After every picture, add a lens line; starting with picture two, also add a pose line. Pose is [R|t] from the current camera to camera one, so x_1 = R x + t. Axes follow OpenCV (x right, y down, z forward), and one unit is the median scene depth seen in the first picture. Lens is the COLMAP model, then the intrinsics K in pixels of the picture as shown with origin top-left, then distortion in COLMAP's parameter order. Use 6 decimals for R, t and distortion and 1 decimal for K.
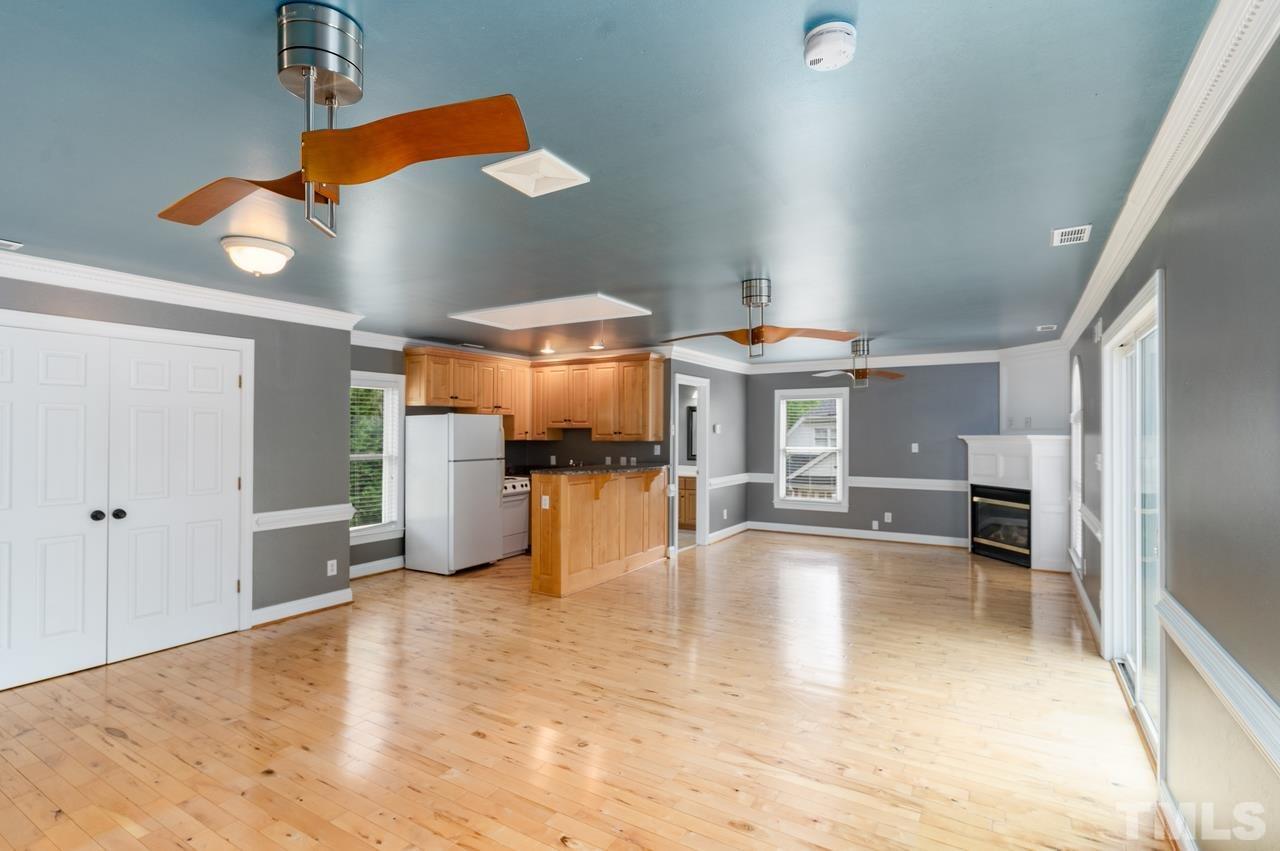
lens RADIAL K [[616.3, 0, 637.9], [0, 616.3, 434.8], [0, 0, 1]] dist [-0.001962, 0.000057]
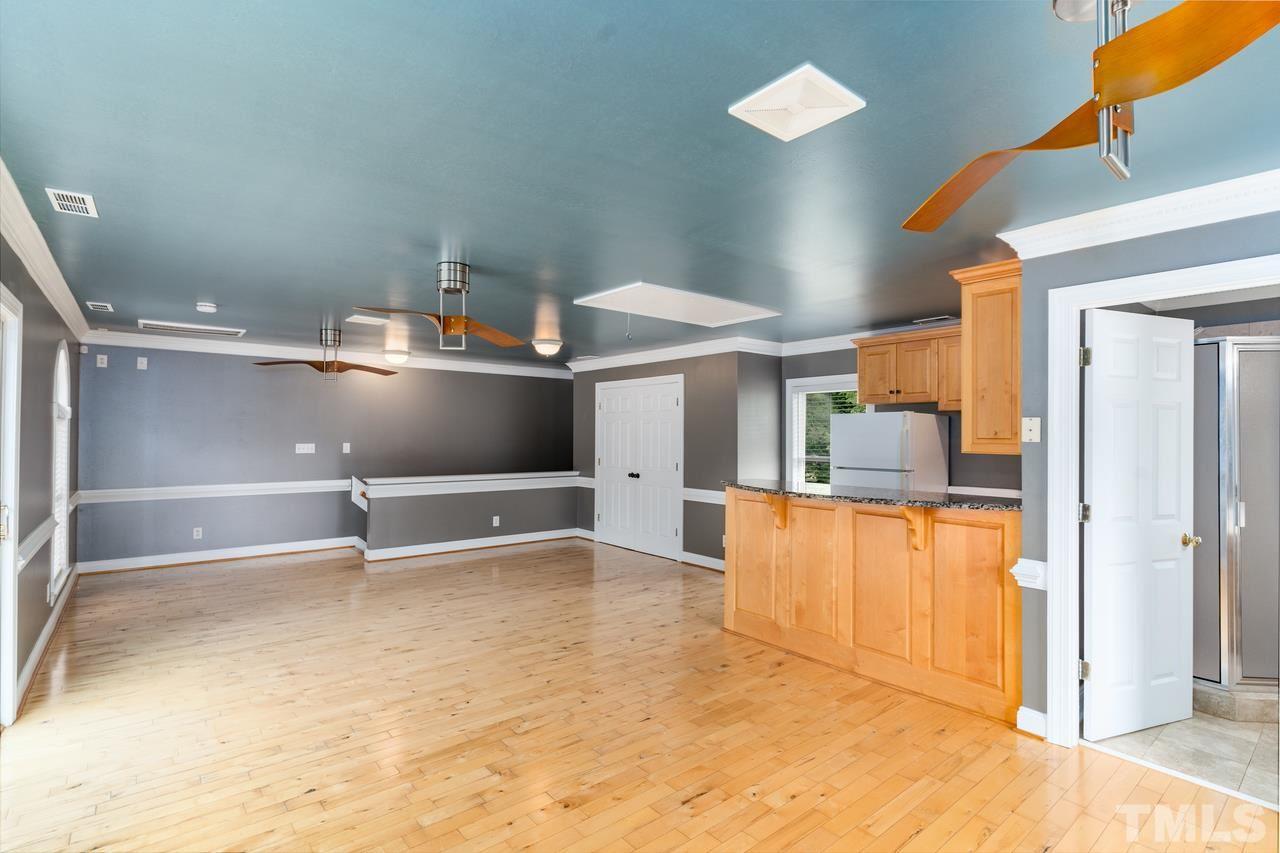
lens RADIAL K [[616.3, 0, 635.2], [0, 616.3, 423.7], [0, 0, 1]] dist [-0.001962, 0.000057]
pose [[-0.334592, -0.017717, -0.942196, 0.845609], [-0.008819, 0.999838, -0.015669, -0.004754], [0.942322, 0.003066, -0.334695, 1.378658]]
